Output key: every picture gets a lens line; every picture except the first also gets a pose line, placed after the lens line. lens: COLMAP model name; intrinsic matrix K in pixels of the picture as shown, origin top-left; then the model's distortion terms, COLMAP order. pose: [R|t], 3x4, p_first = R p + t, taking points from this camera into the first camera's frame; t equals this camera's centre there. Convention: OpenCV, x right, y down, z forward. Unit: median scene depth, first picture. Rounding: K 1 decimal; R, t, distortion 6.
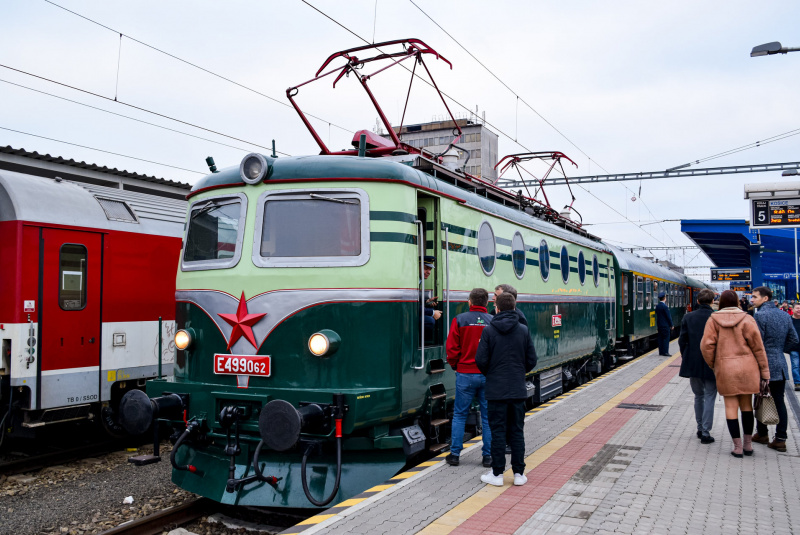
lens RADIAL K [[742.9, 0, 392.1], [0, 742.9, 267.2], [0, 0, 1]] dist [-0.032832, 0.013604]
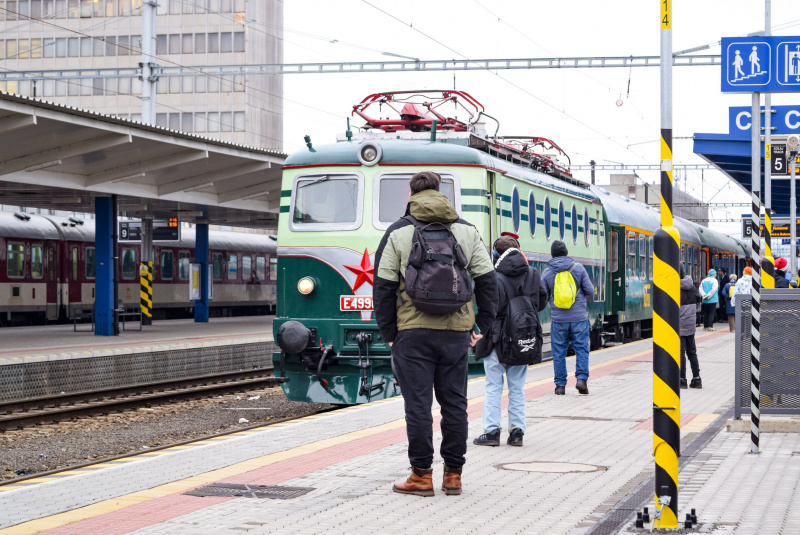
lens RADIAL K [[1790.5, 0, 400.0], [0, 1790.5, 267.5], [0, 0, 1]] dist [-0.006935, -0.065107]
pose [[0.978629, 0.004315, 0.205587, -0.690357], [-0.012418, 0.999195, 0.038141, -0.047812], [-0.205257, -0.039878, 0.977895, -1.850305]]
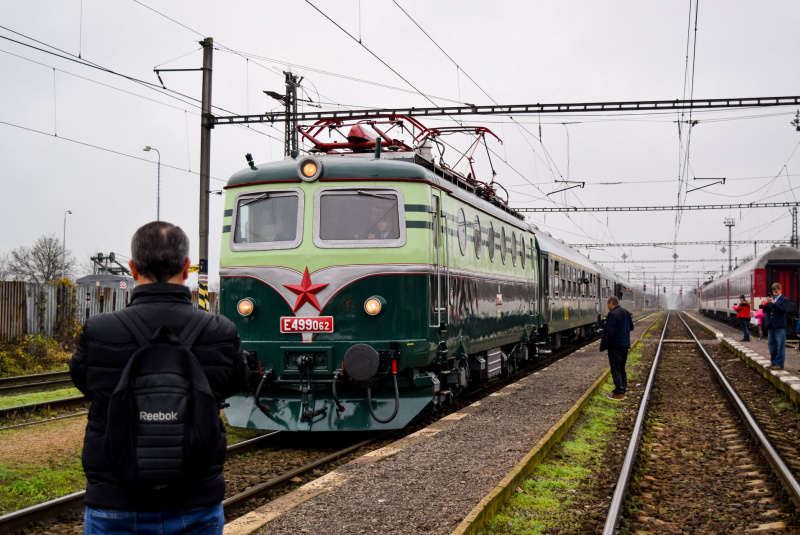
lens RADIAL K [[1157.4, 0, 400.0], [0, 1157.4, 267.5], [0, 0, 1]] dist [0.021704, 0.006555]
pose [[0.976346, -0.004621, 0.216164, -0.408613], [0.001107, 0.999865, 0.016375, 0.001131], [-0.216211, -0.015748, 0.976220, -0.836665]]
